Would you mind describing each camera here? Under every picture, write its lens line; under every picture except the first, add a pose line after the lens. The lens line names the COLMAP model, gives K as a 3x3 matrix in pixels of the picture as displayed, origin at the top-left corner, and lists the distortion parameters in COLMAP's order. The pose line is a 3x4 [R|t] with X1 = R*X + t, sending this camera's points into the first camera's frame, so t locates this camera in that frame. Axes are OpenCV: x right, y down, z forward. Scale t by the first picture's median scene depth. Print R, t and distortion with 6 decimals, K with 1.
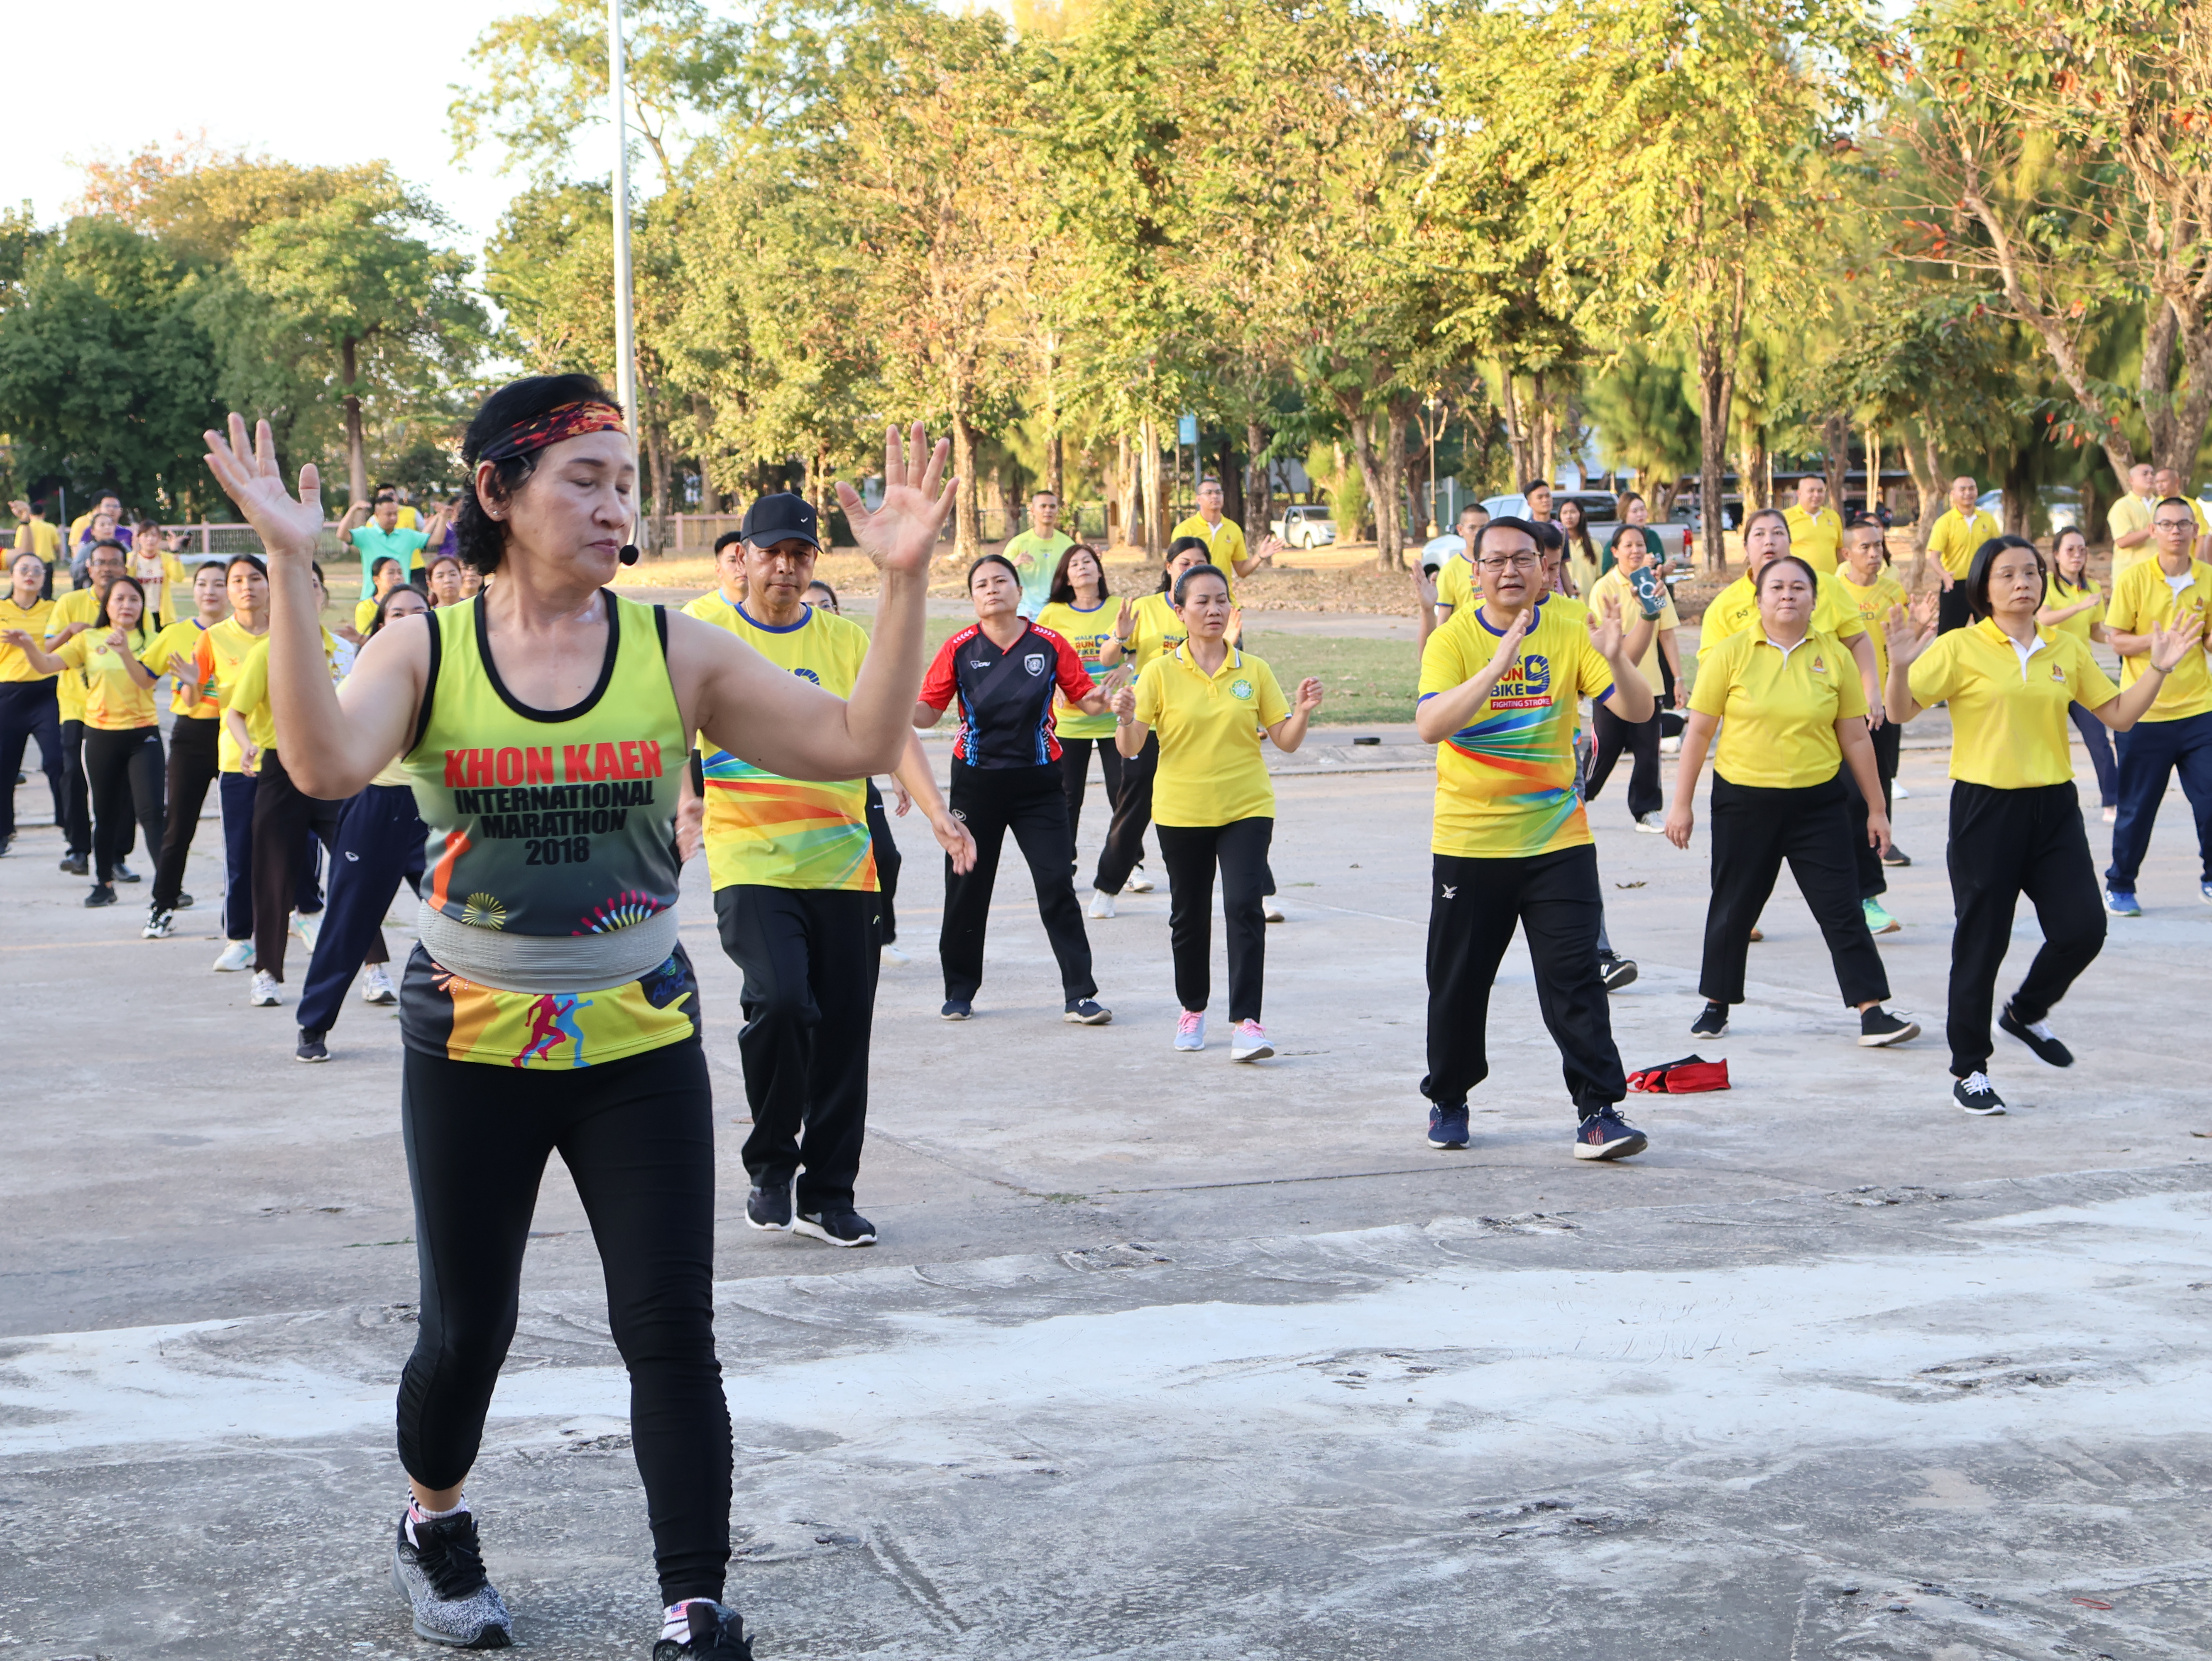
lens RADIAL K [[4330.1, 0, 1073.9], [0, 4330.1, 821.3], [0, 0, 1]] dist [0.018660, 0.000000]
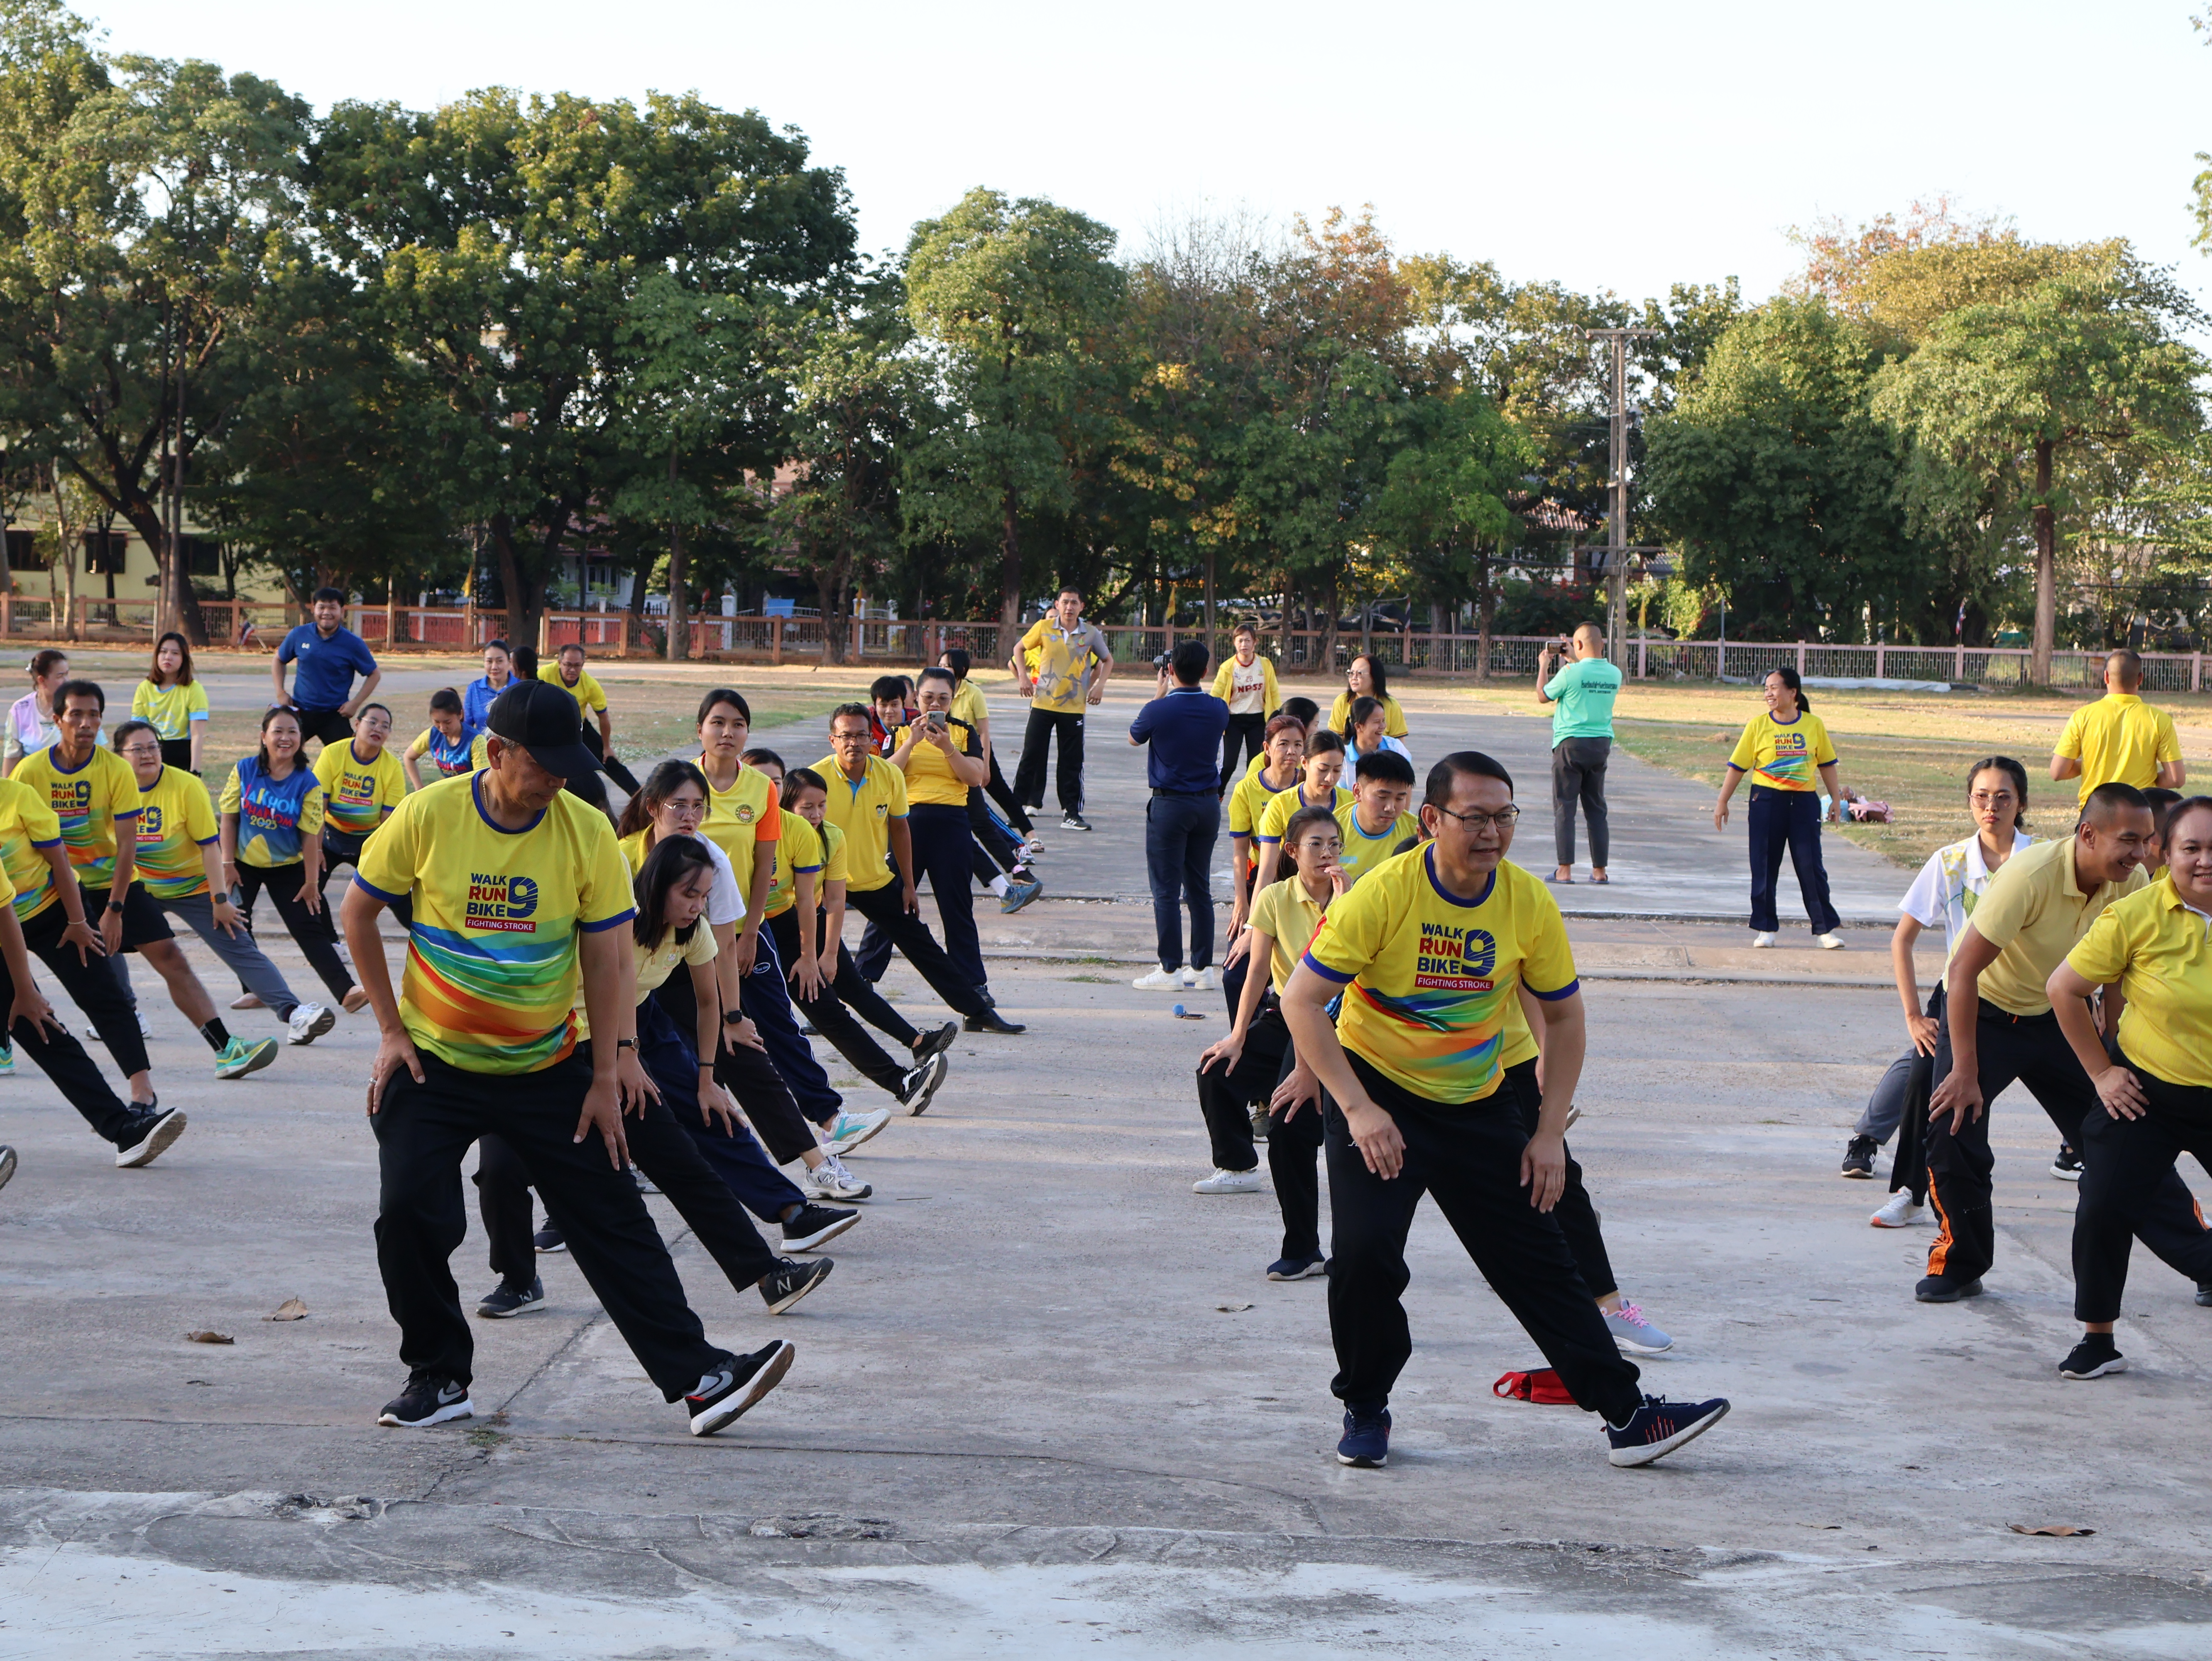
lens RADIAL K [[4928.9, 0, 1101.9], [0, 4928.9, 835.8], [0, 0, 1]] dist [0.020755, 0.000000]
pose [[0.925373, 0.061730, -0.373996, 0.060610], [-0.073036, 0.997199, -0.016118, -0.003102], [0.371954, 0.042231, 0.927290, 0.012006]]
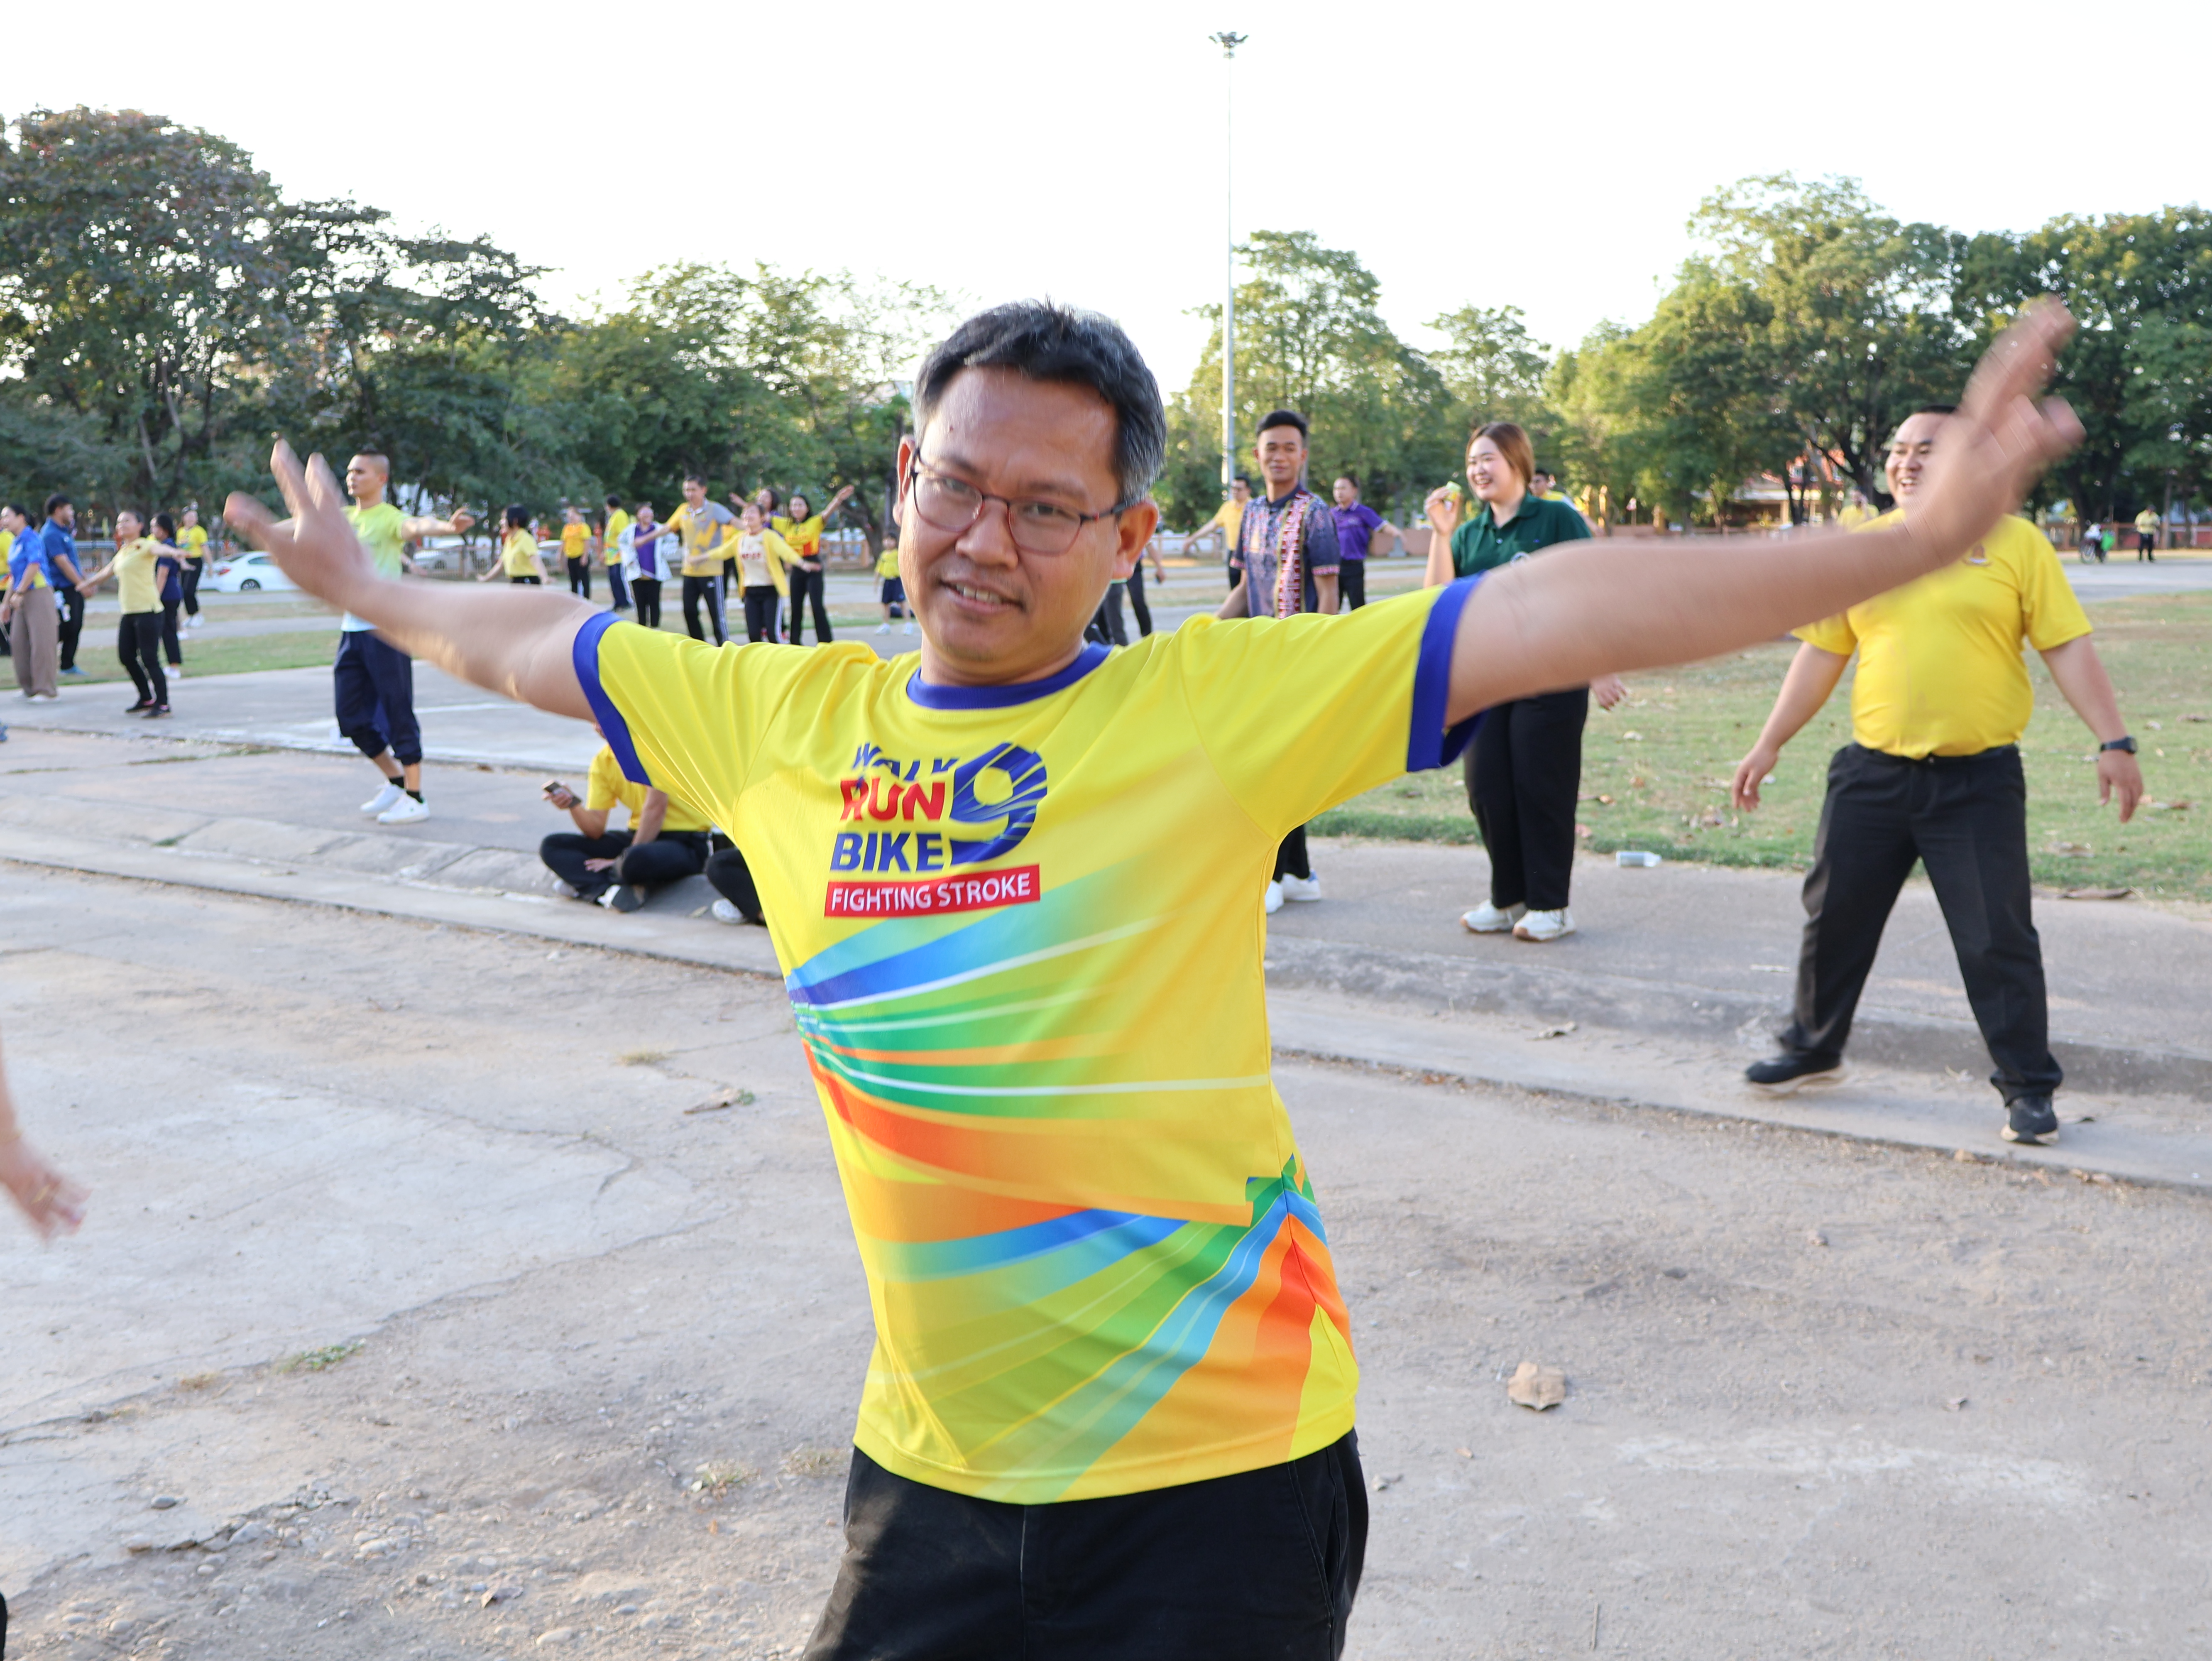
lens RADIAL K [[2397.2, 0, 1102.1], [0, 2397.2, 838.2], [0, 0, 1]] dist [0.007874, 0.000000]
pose [[0.524265, 0.120839, -0.842938, 0.148572], [-0.062587, 0.992671, 0.103379, -0.021299], [0.849252, -0.001441, 0.527985, 0.299148]]
